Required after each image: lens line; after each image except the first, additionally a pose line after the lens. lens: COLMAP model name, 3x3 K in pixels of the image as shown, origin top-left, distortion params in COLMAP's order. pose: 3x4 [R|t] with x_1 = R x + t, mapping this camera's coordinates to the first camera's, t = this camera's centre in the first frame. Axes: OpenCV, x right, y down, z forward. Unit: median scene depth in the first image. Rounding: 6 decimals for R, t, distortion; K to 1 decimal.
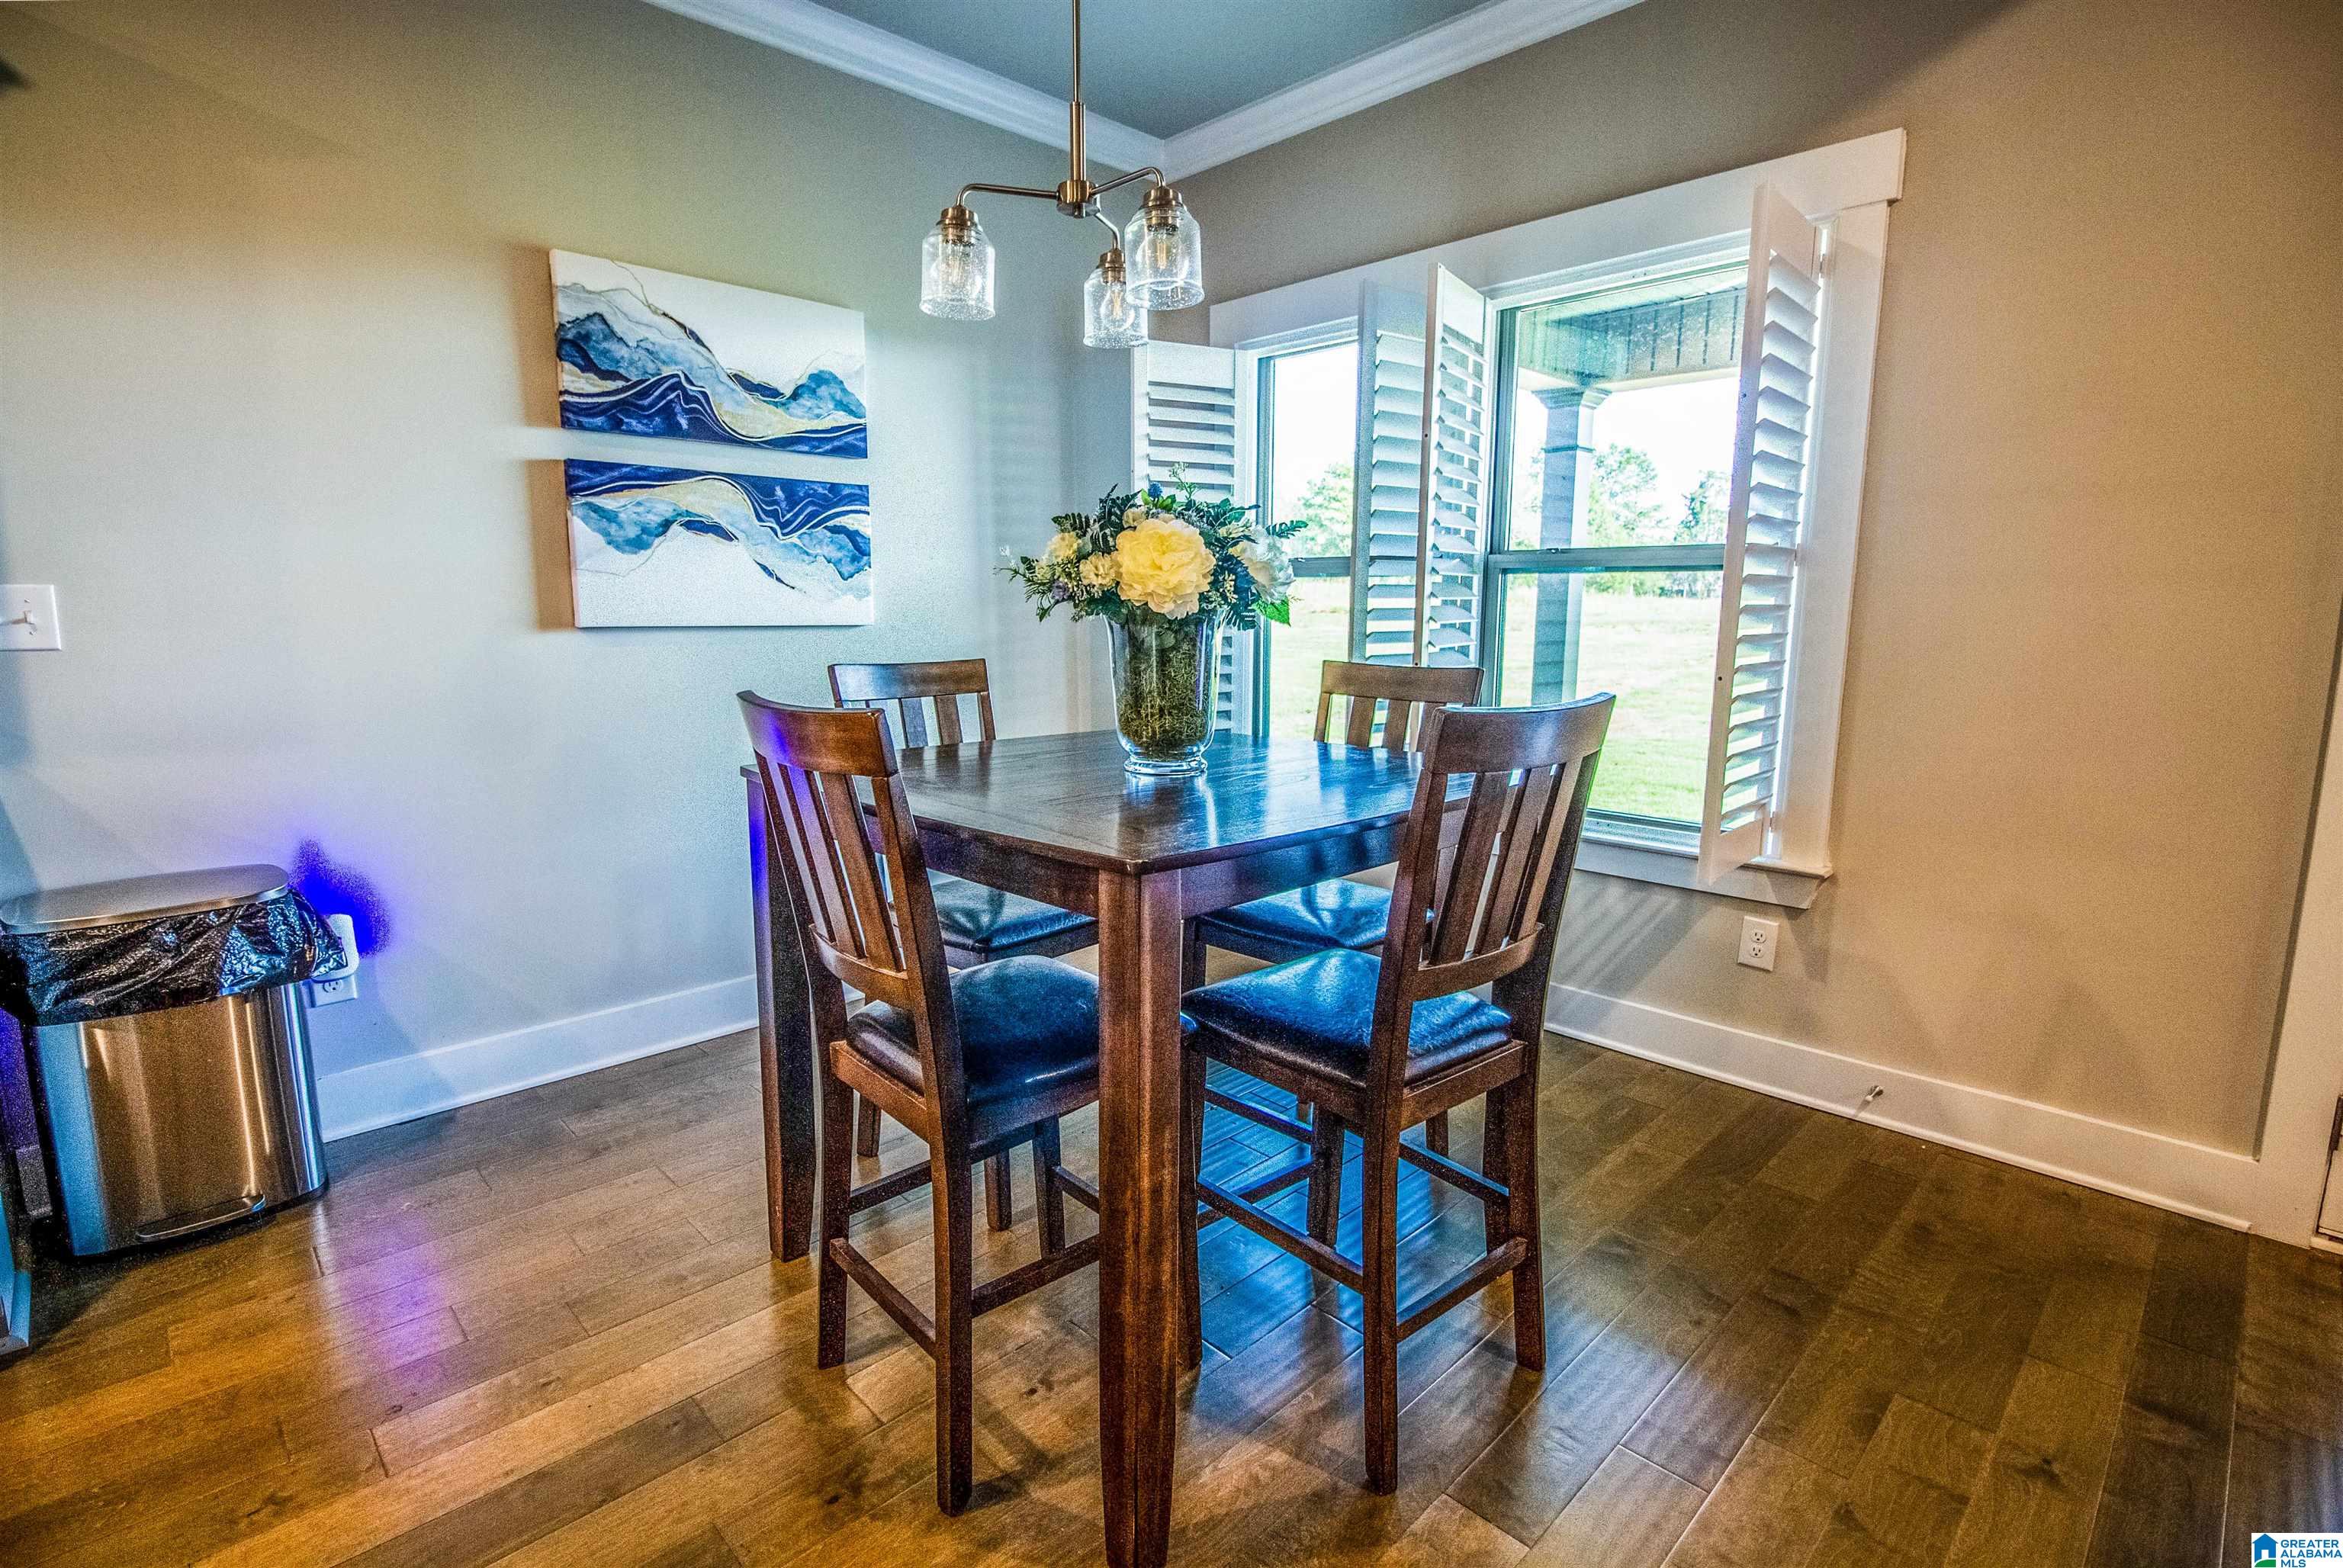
lens RADIAL K [[1096.0, 0, 1171.5], [0, 1096.0, 784.0], [0, 0, 1]] dist [-0.015849, 0.000285]
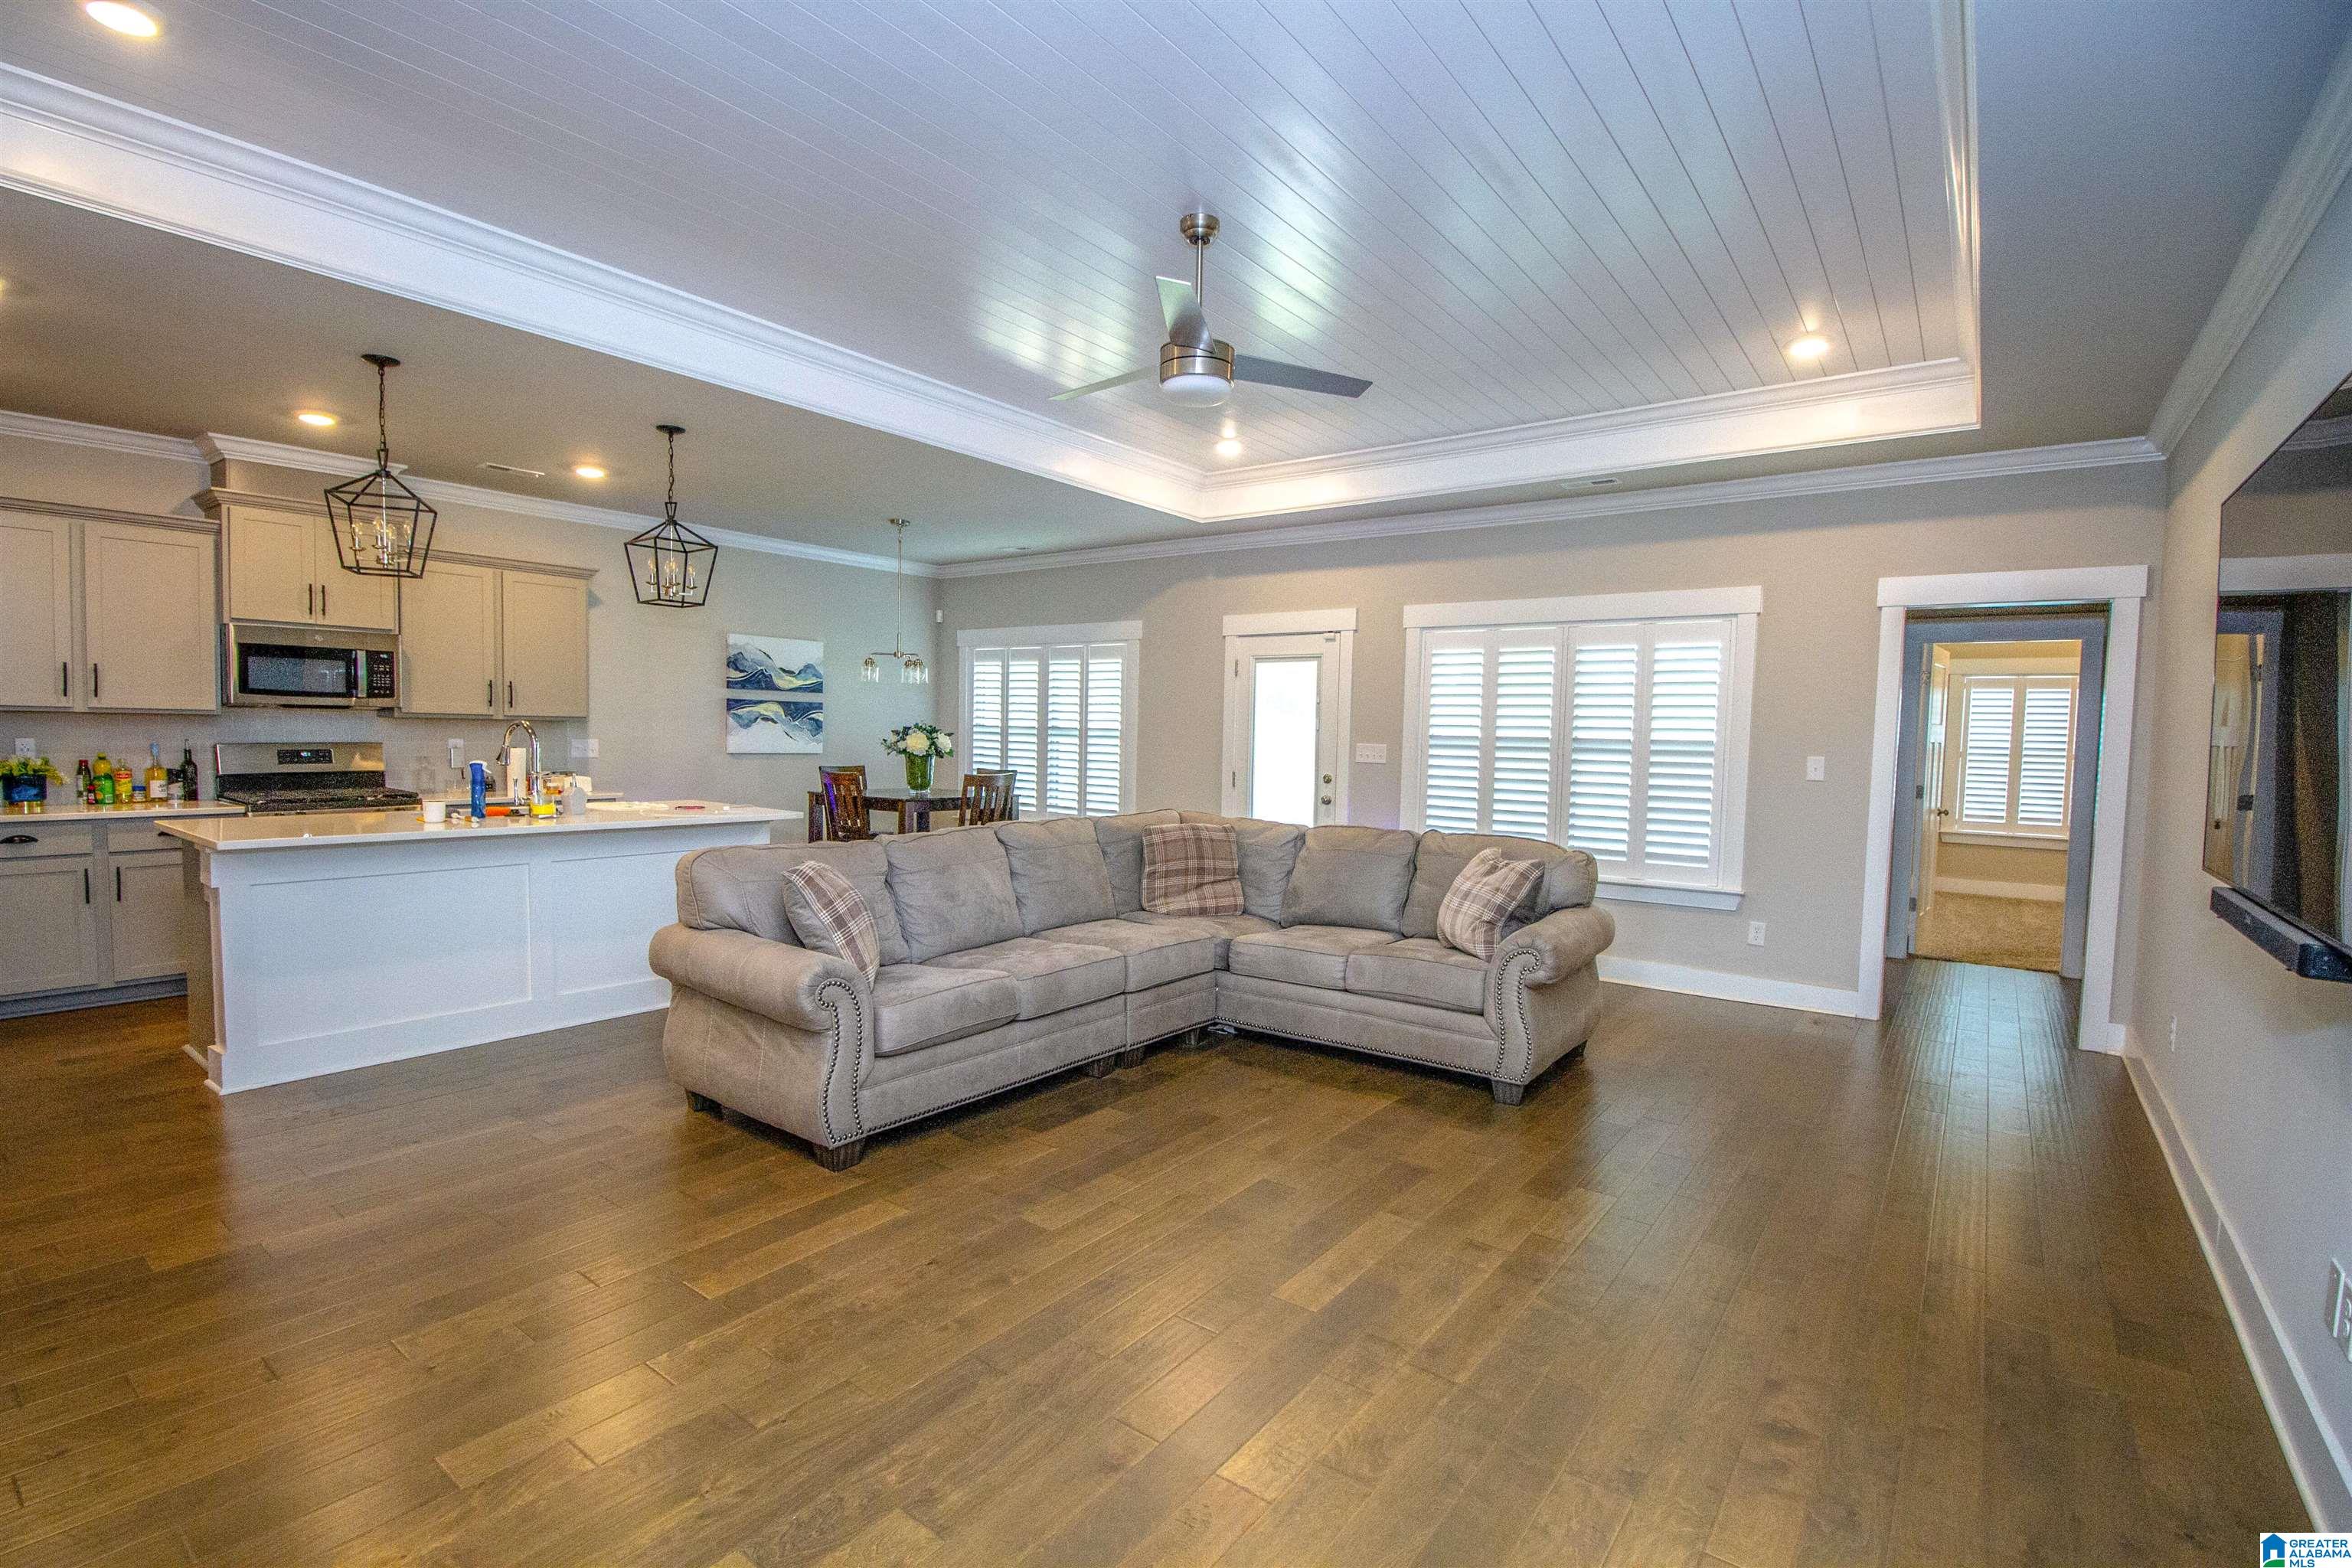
lens RADIAL K [[1100.2, 0, 1176.0], [0, 1100.2, 784.0], [0, 0, 1]] dist [-0.015849, 0.000285]
pose [[0.988790, 0.013439, 0.148705, 0.240086], [0.002969, 0.993974, -0.109576, 0.292309], [-0.149281, 0.108790, 0.982792, -2.272769]]
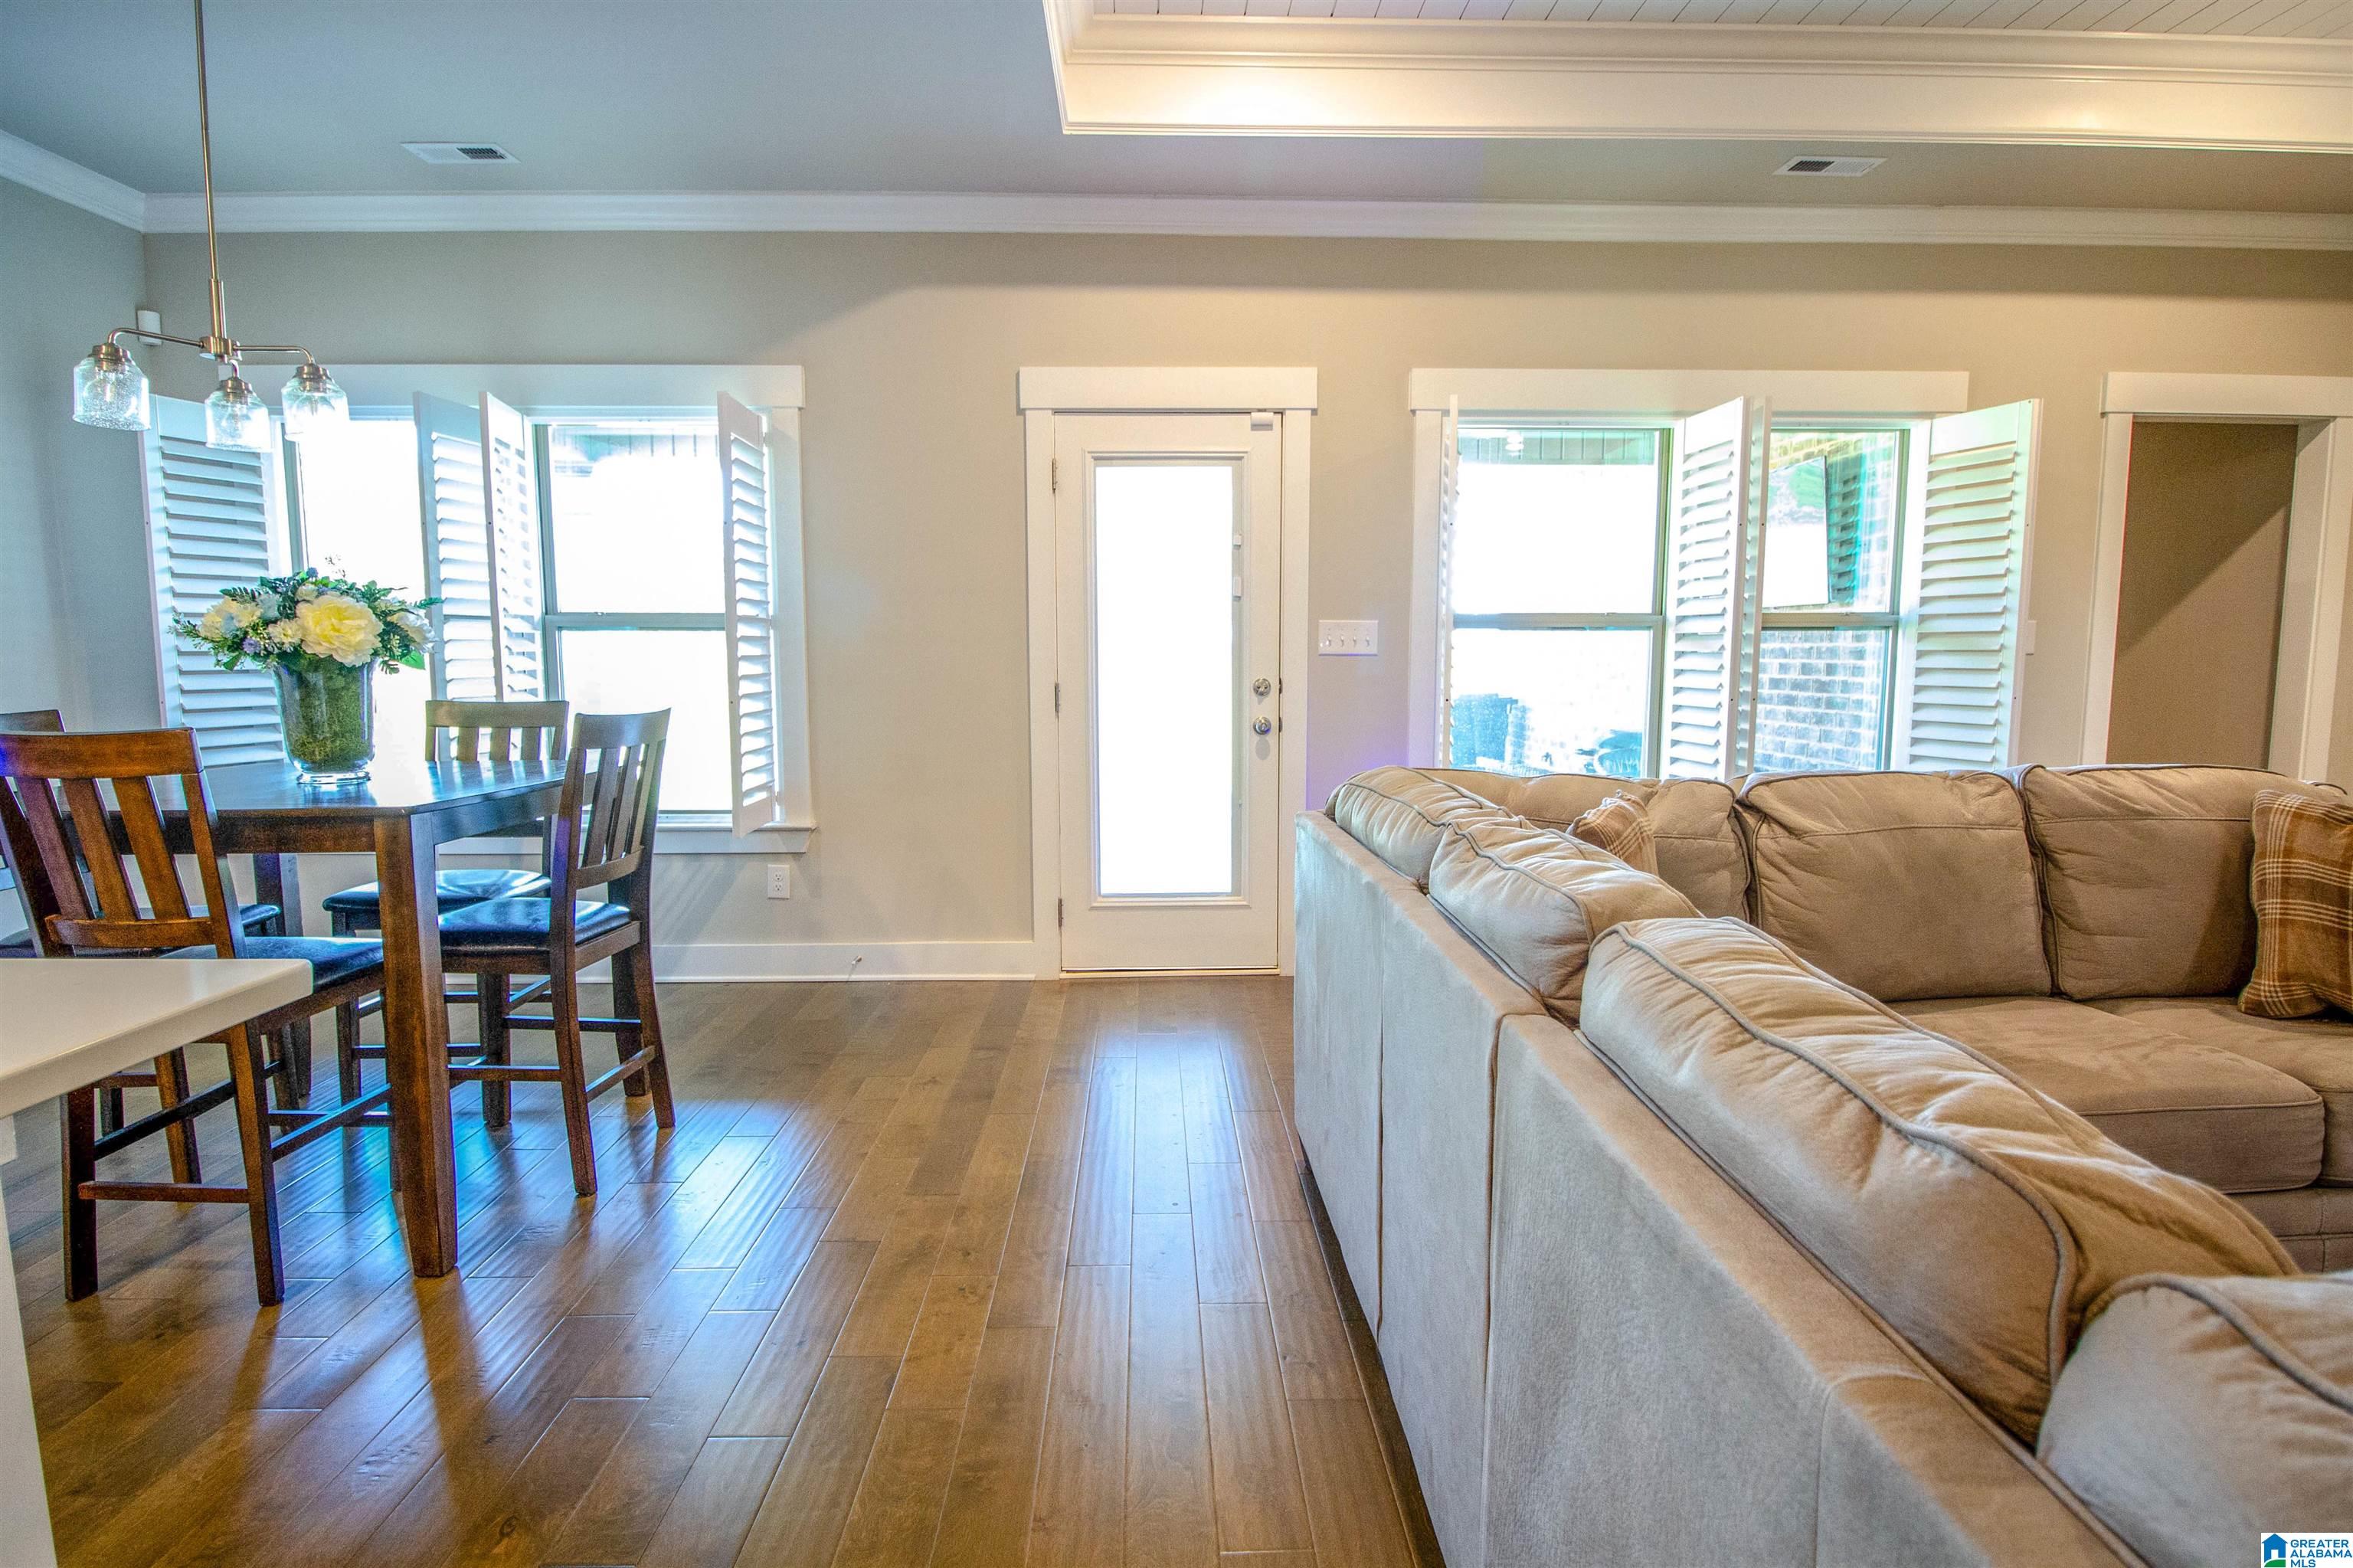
lens RADIAL K [[1187.5, 0, 1176.5], [0, 1187.5, 784.0], [0, 0, 1]] dist [-0.002777, 0.000703]
pose [[0.686101, -0.080395, 0.723051, -0.264847], [0.117386, 0.993086, -0.000968, 0.086031], [-0.717974, 0.085540, 0.690794, -0.551813]]
